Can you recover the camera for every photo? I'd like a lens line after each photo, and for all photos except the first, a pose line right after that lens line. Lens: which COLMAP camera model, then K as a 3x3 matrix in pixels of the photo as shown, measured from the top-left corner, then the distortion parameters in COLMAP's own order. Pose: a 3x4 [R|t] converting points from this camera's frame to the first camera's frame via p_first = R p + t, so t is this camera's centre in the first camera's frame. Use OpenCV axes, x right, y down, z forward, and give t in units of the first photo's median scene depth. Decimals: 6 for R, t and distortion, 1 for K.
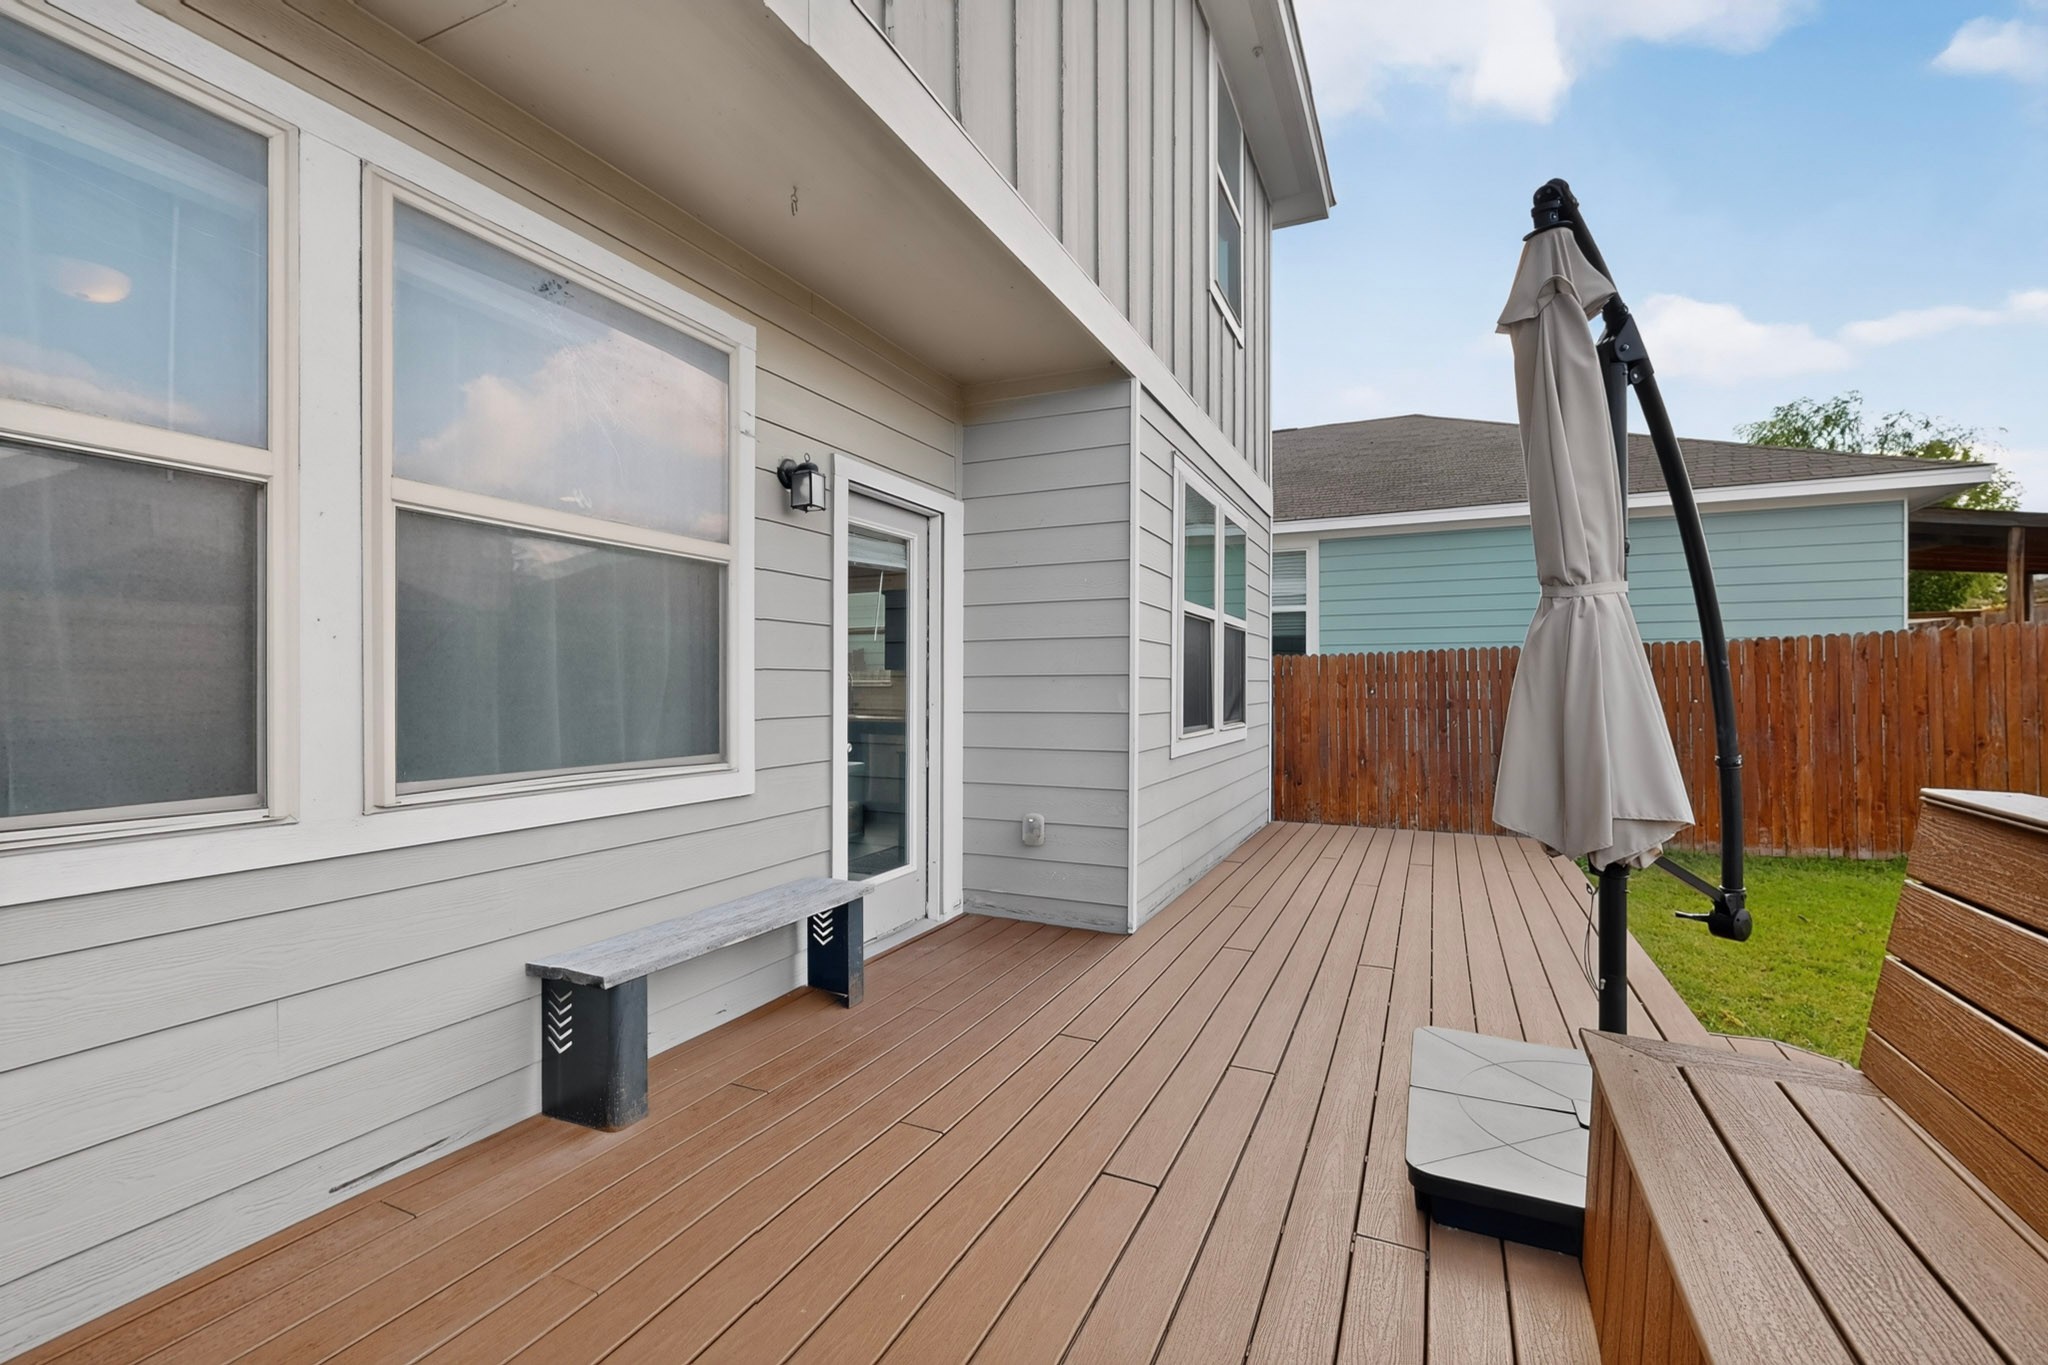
lens RADIAL K [[898.4, 0, 1013.2], [0, 898.4, 686.0], [0, 0, 1]] dist [0.003598, -0.000164]
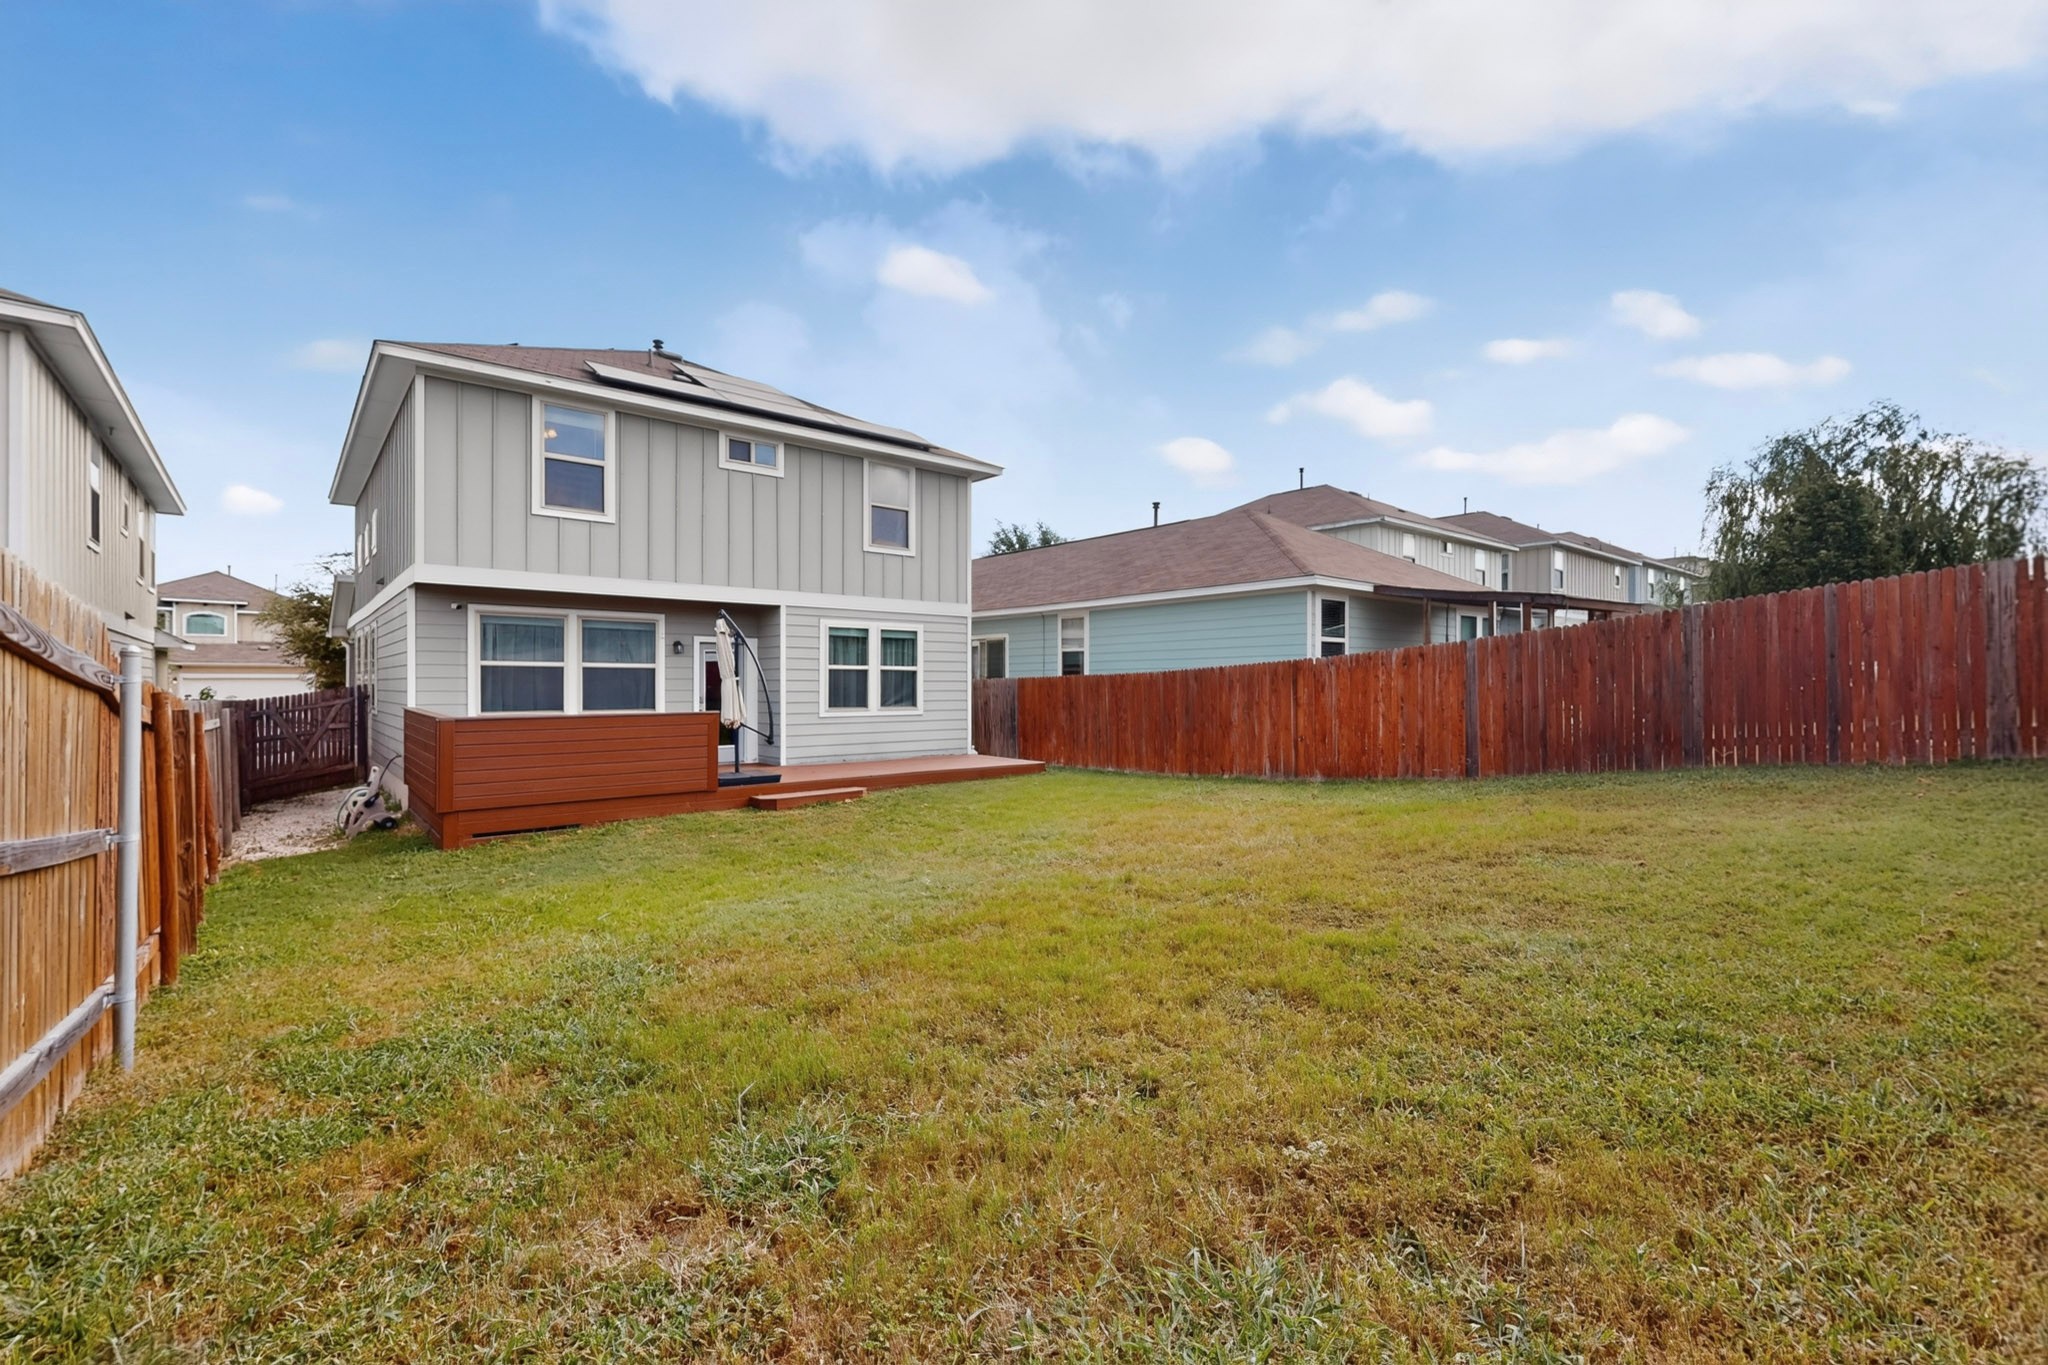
lens RADIAL K [[898.4, 0, 1013.2], [0, 898.4, 686.0], [0, 0, 1]] dist [0.003598, -0.000164]
pose [[0.901822, -0.006659, -0.432056, 1.418094], [0.006571, 0.999977, -0.001695, -0.017106], [0.432057, -0.001310, 0.901845, -1.000640]]
